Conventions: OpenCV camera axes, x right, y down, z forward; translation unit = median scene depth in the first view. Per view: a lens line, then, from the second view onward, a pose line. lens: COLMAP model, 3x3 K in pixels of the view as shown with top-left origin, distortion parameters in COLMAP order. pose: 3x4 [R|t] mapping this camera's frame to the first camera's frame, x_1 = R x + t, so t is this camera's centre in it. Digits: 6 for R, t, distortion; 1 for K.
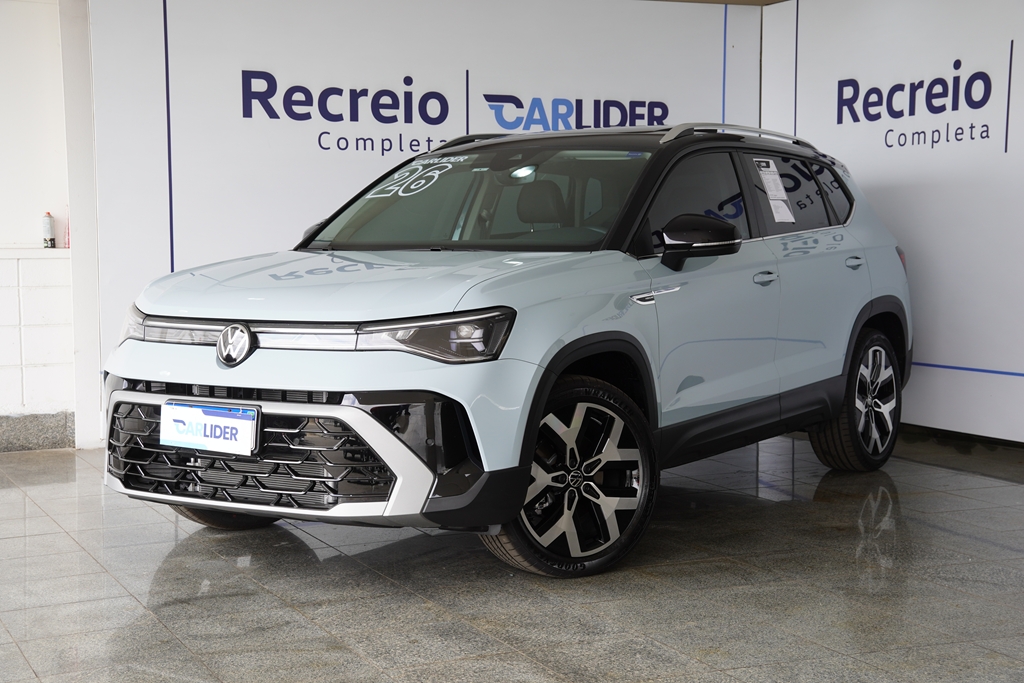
lens RADIAL K [[1562.3, 0, 507.4], [0, 1562.3, 339.7], [0, 0, 1]] dist [0.260903, 0.000000]
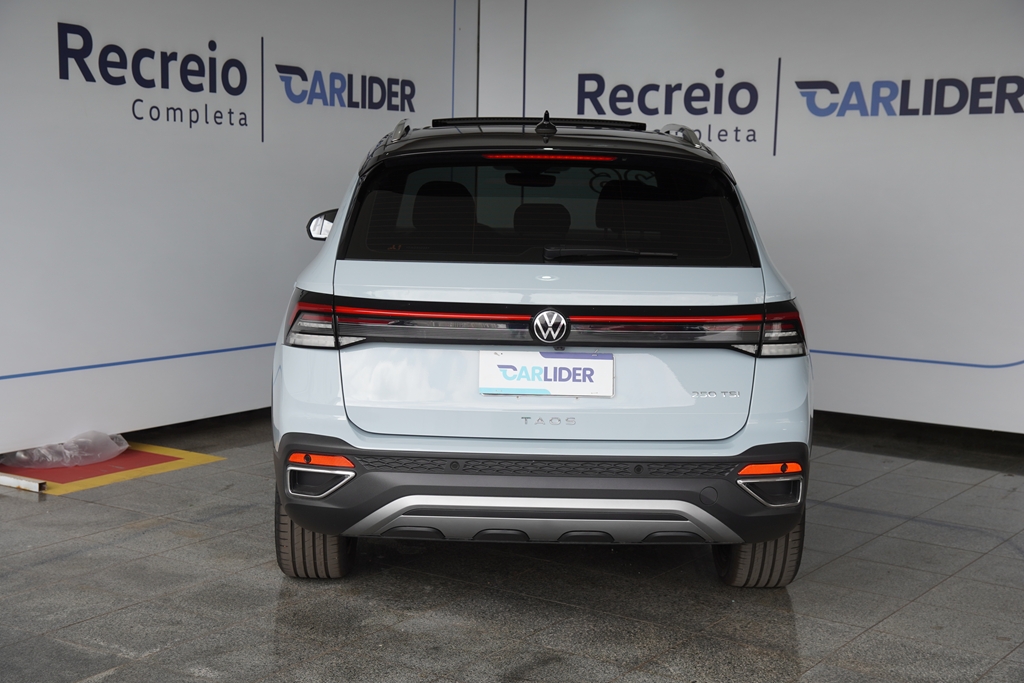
lens RADIAL K [[1477.6, 0, 504.6], [0, 1477.6, 344.4], [0, 0, 1]] dist [0.219737, 0.000000]
pose [[0.856396, -0.037773, 0.514936, -0.387039], [0.007639, 0.998138, 0.060514, -0.045757], [-0.516263, -0.047890, 0.855090, 0.173702]]
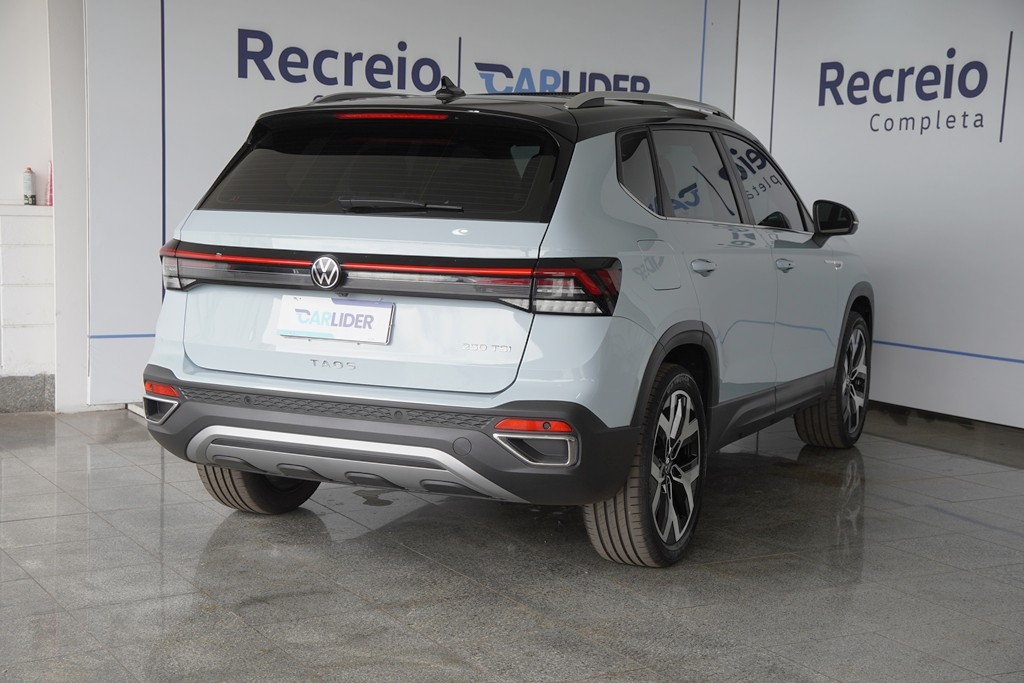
lens RADIAL K [[1477.6, 0, 498.0], [0, 1477.6, 342.5], [0, 0, 1]] dist [0.219737, 0.000000]
pose [[0.995263, 0.022196, 0.094647, -0.091558], [-0.025888, 0.998944, 0.037960, -0.016776], [-0.093704, -0.040231, 0.994787, 0.060964]]
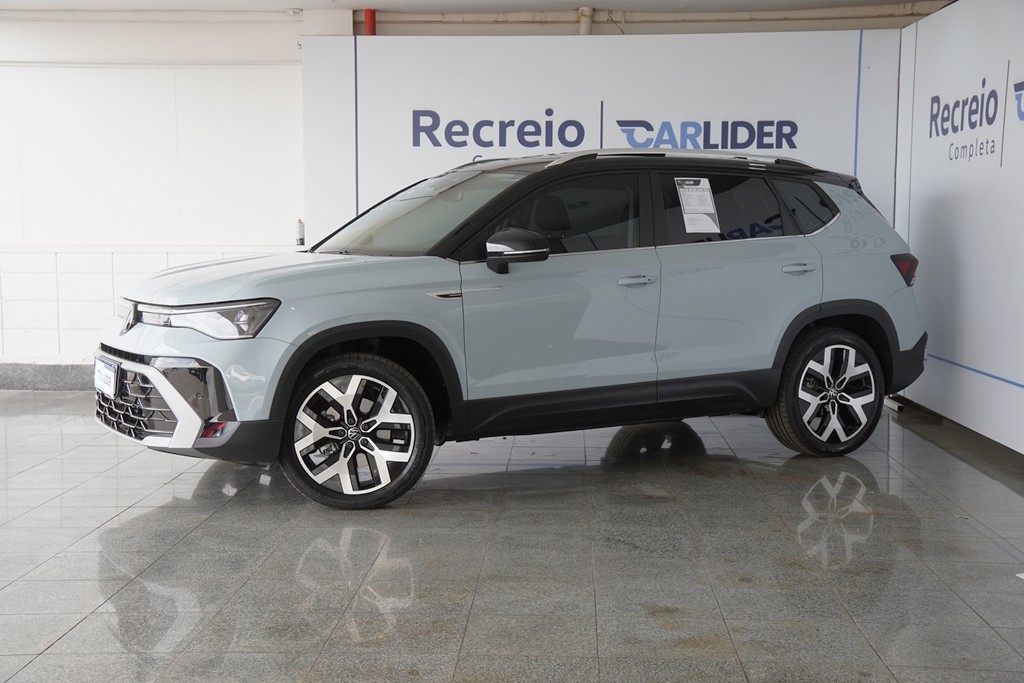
lens RADIAL K [[1348.8, 0, 514.1], [0, 1348.8, 341.8], [0, 0, 1]] dist [0.161504, 0.000000]
pose [[0.887850, 0.046618, -0.457766, 0.423258], [-0.038155, 0.998887, 0.027721, -0.014256], [0.458549, -0.007146, 0.888640, 0.048355]]
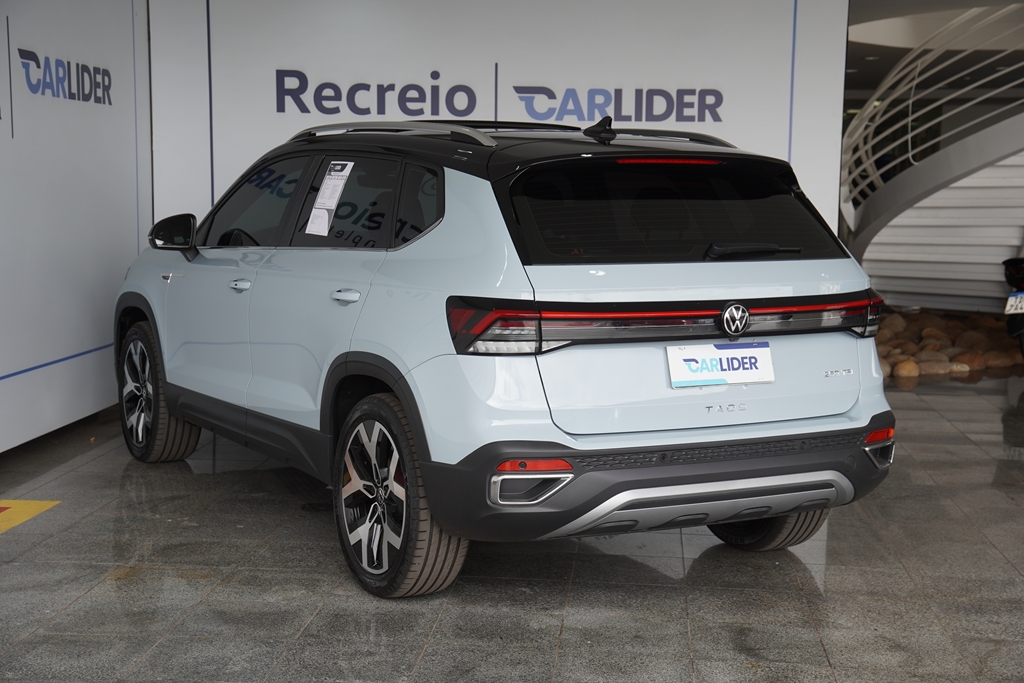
lens RADIAL K [[1557.1, 0, 513.7], [0, 1557.1, 351.6], [0, 0, 1]] dist [0.252190, 0.000000]
pose [[0.498381, -0.083602, 0.862918, -0.657270], [0.039567, 0.996496, 0.073692, -0.055108], [-0.866055, -0.002584, 0.499943, 0.389936]]
